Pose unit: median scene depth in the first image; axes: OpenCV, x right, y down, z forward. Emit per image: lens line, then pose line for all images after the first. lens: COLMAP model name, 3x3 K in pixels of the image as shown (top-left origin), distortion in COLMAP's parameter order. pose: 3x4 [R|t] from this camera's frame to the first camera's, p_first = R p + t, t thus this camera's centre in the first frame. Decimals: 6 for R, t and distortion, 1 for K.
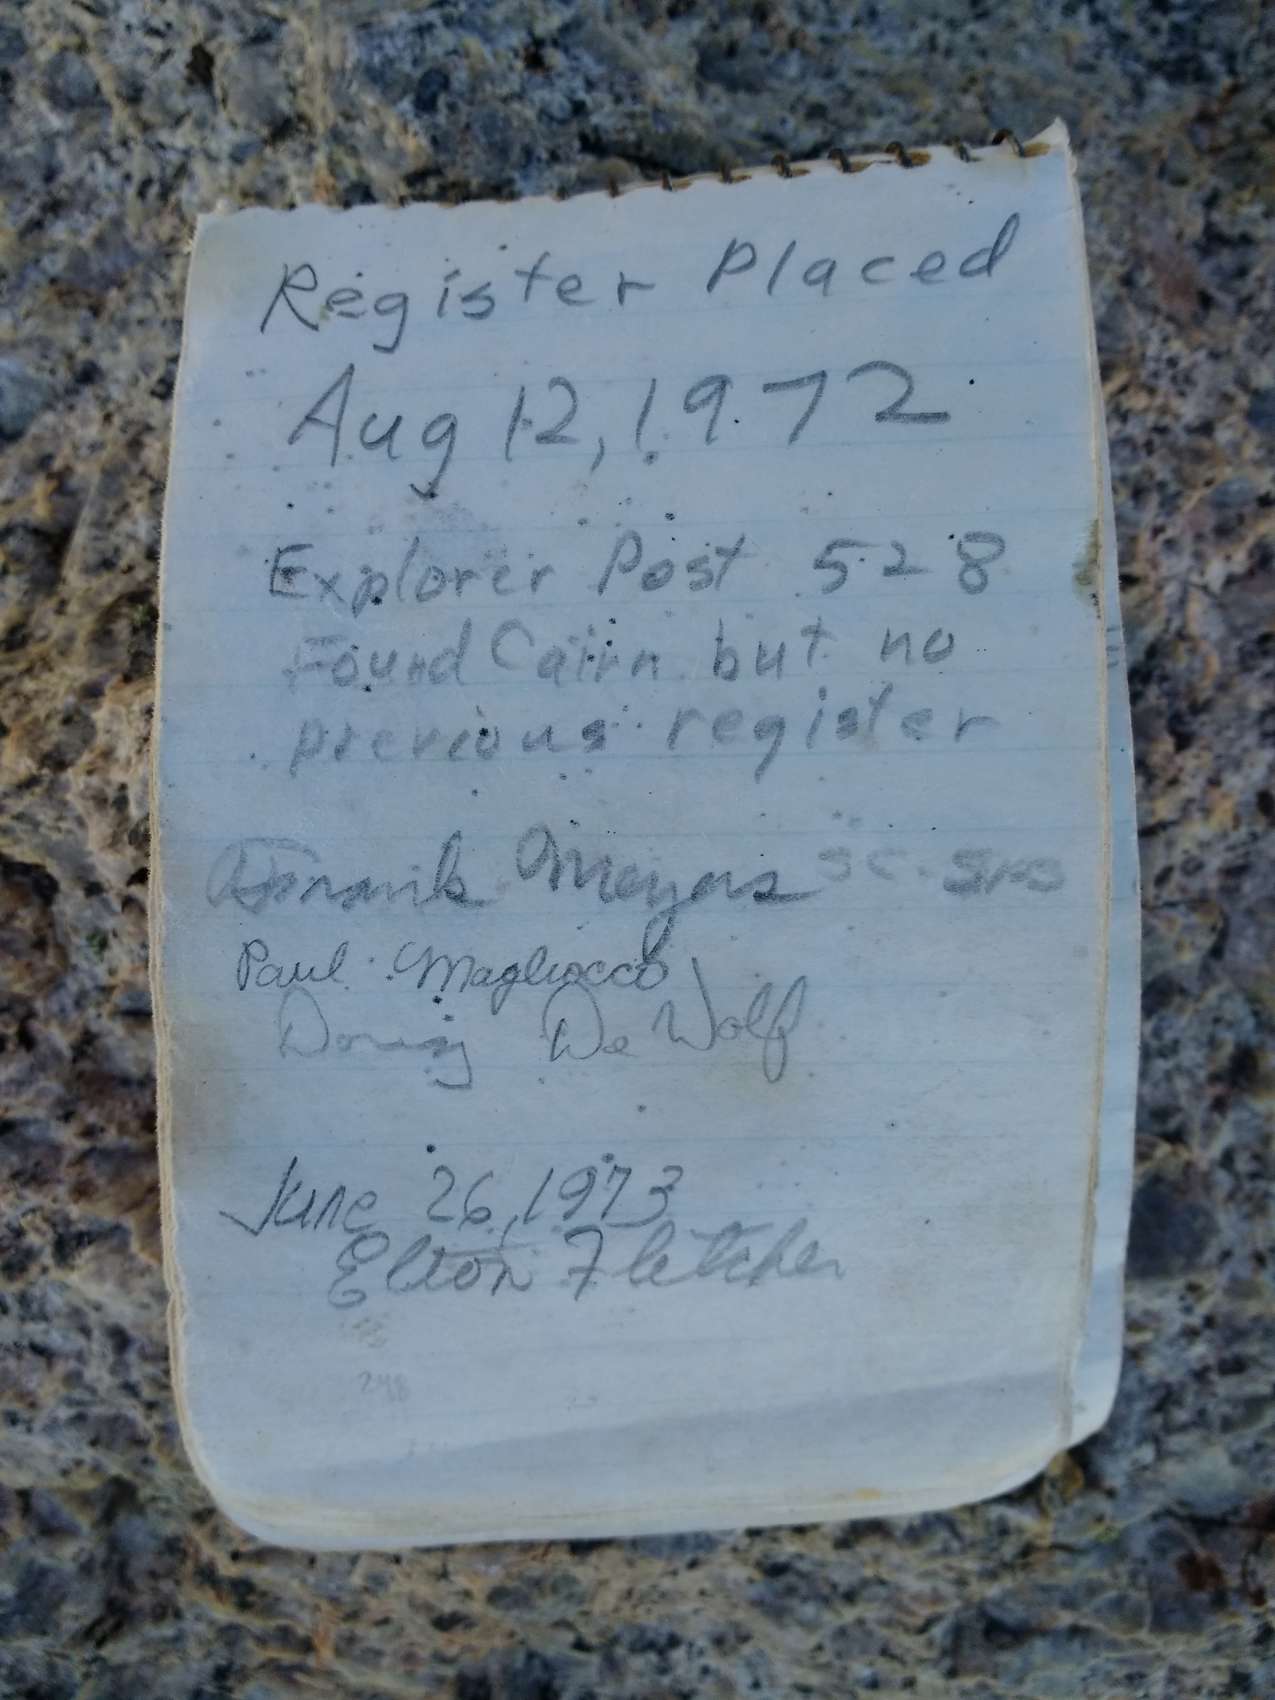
lens RADIAL K [[1402.6, 0, 652.9], [0, 1402.6, 863.0], [0, 0, 1]] dist [0.045499, -0.125074]
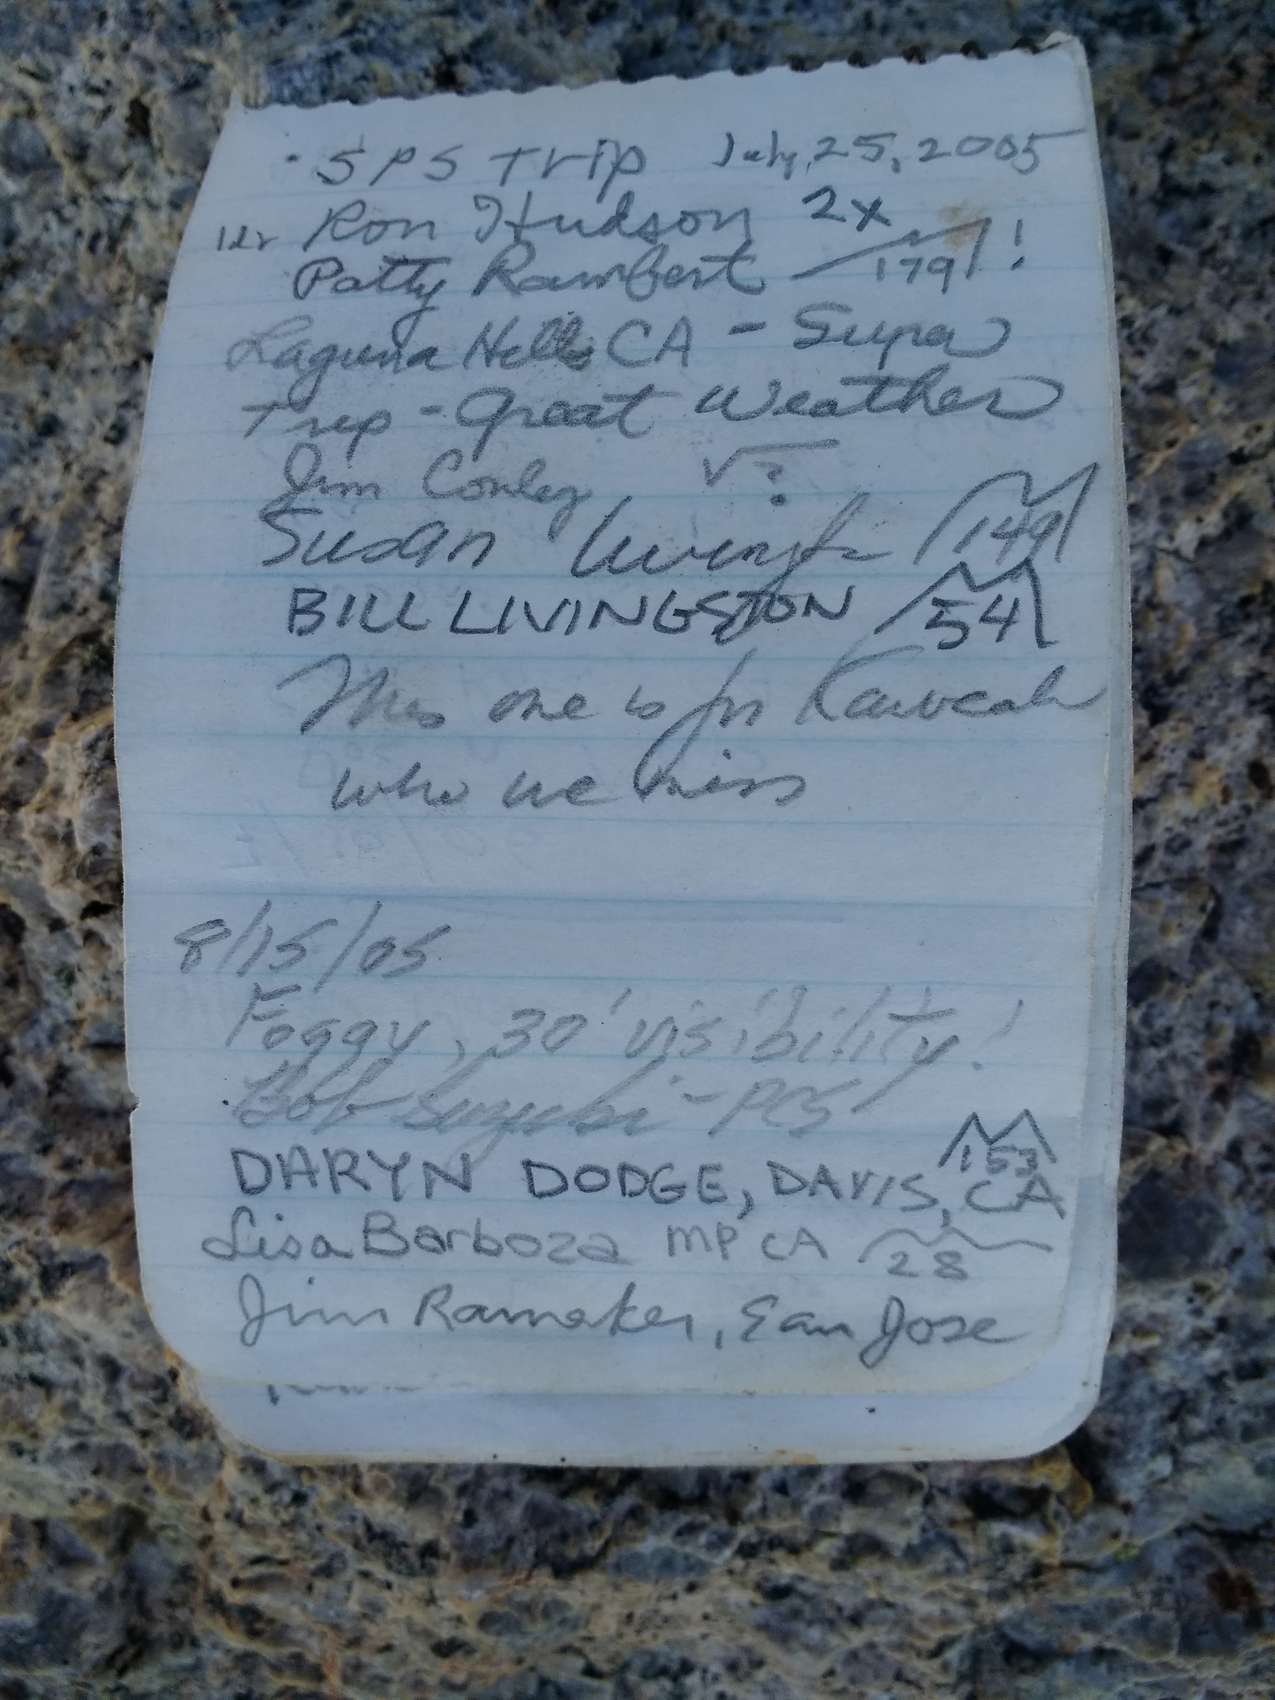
lens RADIAL K [[1399.2, 0, 634.9], [0, 1399.2, 864.6], [0, 0, 1]] dist [0.061210, -0.150281]
pose [[0.994537, -0.054877, -0.088797, 0.100729], [0.053527, 0.998413, -0.017512, 0.013049], [0.089618, 0.012664, 0.995896, 0.019545]]
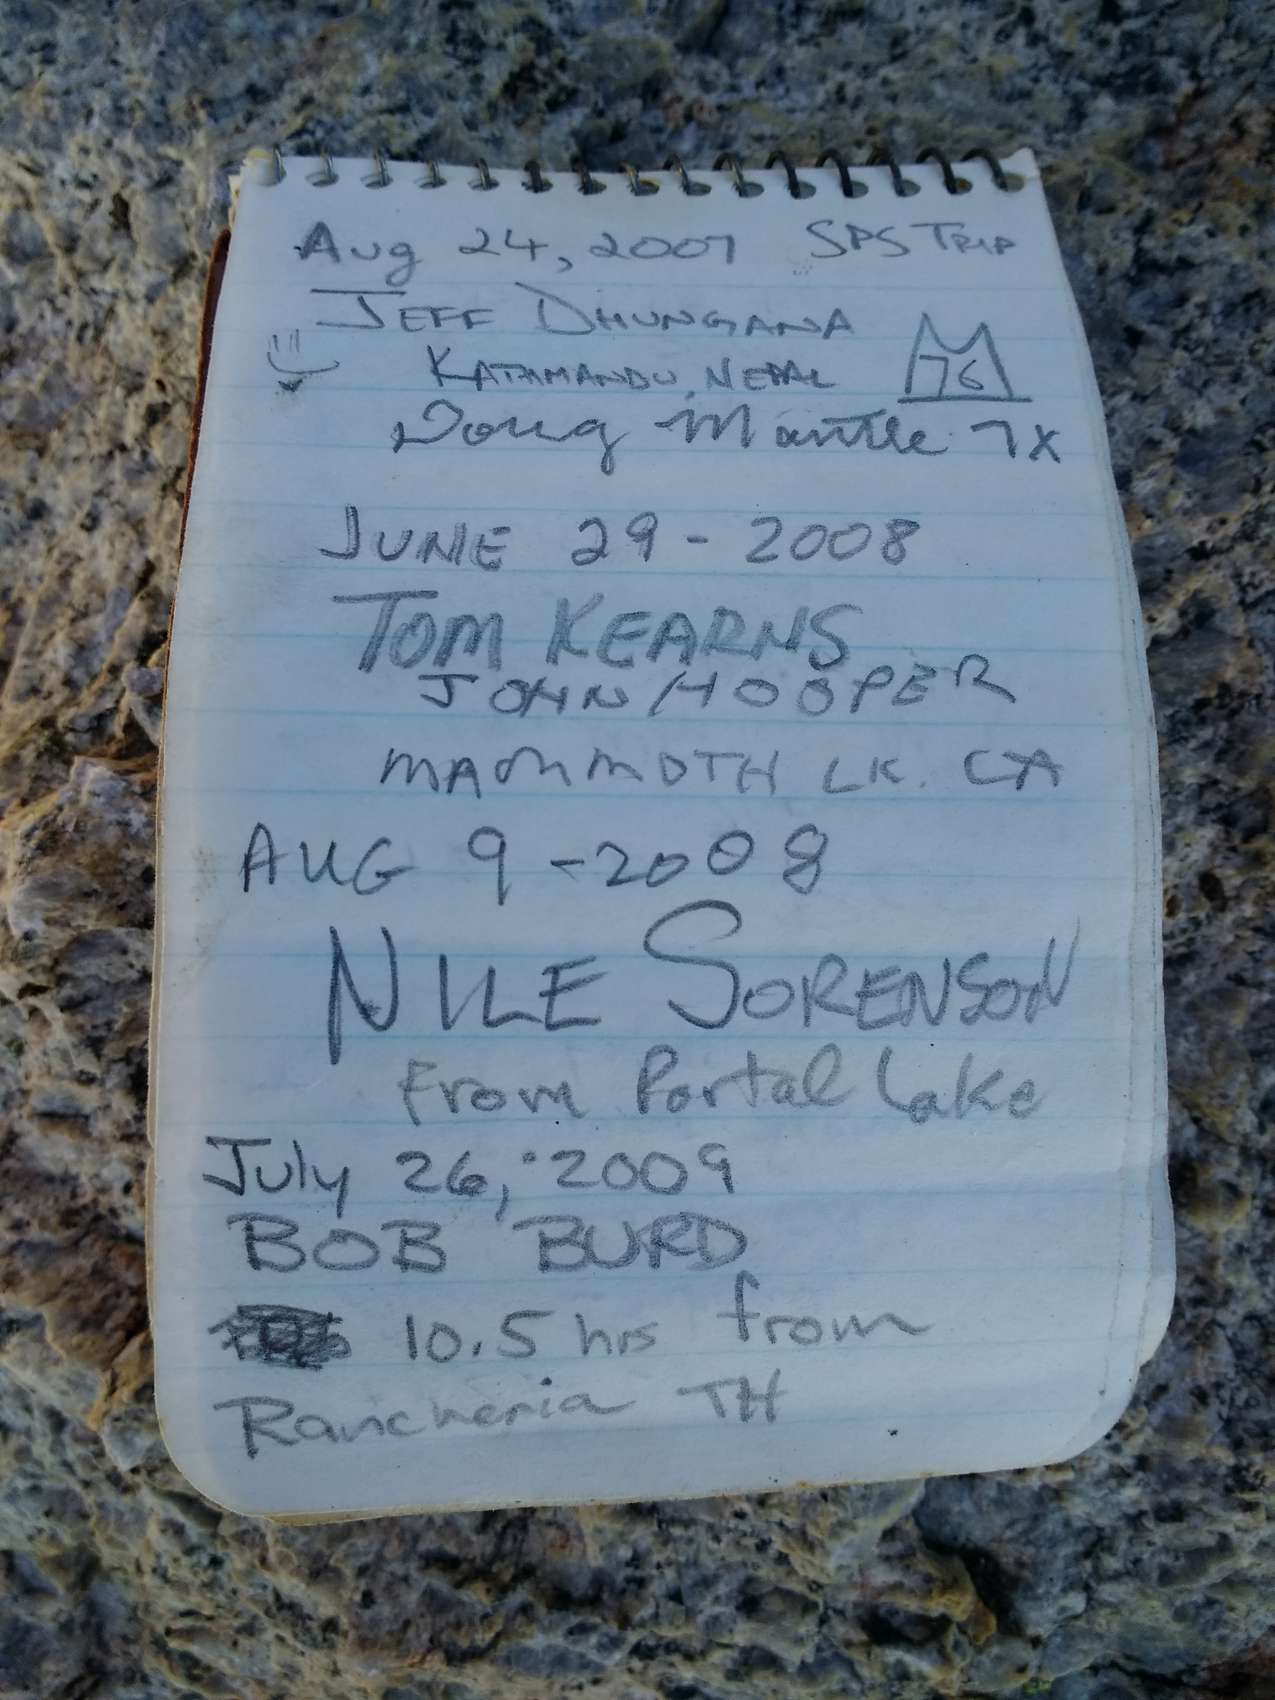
lens RADIAL K [[1369.5, 0, 616.5], [0, 1369.5, 859.3], [0, 0, 1]] dist [0.068171, -0.147336]
pose [[0.980546, -0.027876, -0.194300, 0.238644], [0.025045, 0.999542, -0.017014, -0.054285], [0.194686, 0.011816, 0.980795, 0.055832]]
